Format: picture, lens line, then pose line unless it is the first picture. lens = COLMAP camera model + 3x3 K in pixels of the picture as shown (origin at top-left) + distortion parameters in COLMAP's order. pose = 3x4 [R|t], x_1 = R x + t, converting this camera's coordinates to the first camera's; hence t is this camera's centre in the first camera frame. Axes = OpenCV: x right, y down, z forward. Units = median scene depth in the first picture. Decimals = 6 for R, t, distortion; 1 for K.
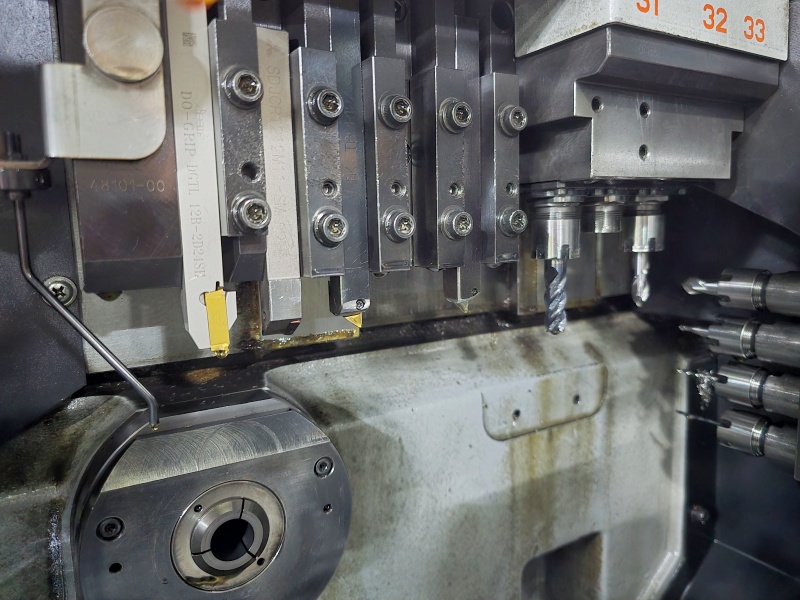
lens RADIAL K [[568.1, 0, 423.3], [0, 568.1, 307.7], [0, 0, 1]] dist [-0.019853, 0.010970]
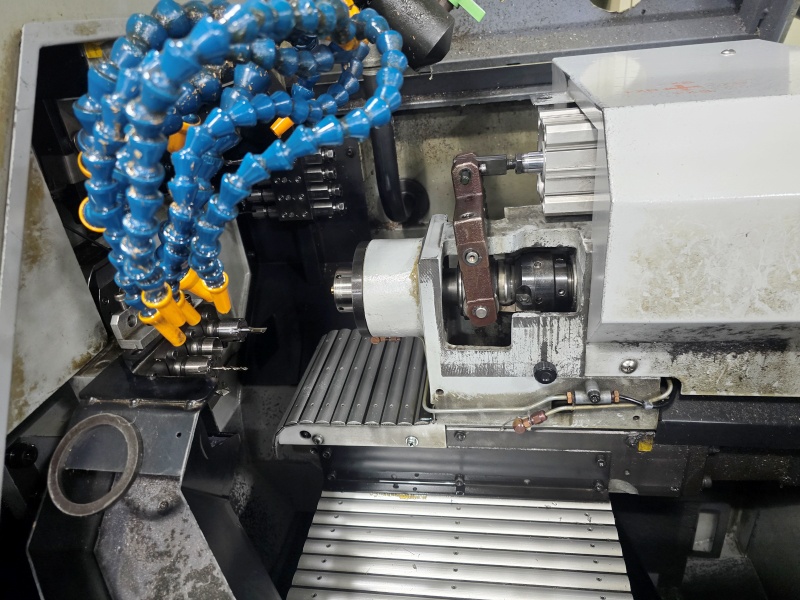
lens RADIAL K [[545.4, 0, 397.1], [0, 545.4, 301.3], [0, 0, 1]] dist [0.040416, -0.044954]
pose [[0.647366, -0.395169, 0.651735, -0.840647], [0.187110, 0.911325, 0.366711, -0.219624], [-0.738855, -0.115450, 0.663901, -1.210826]]
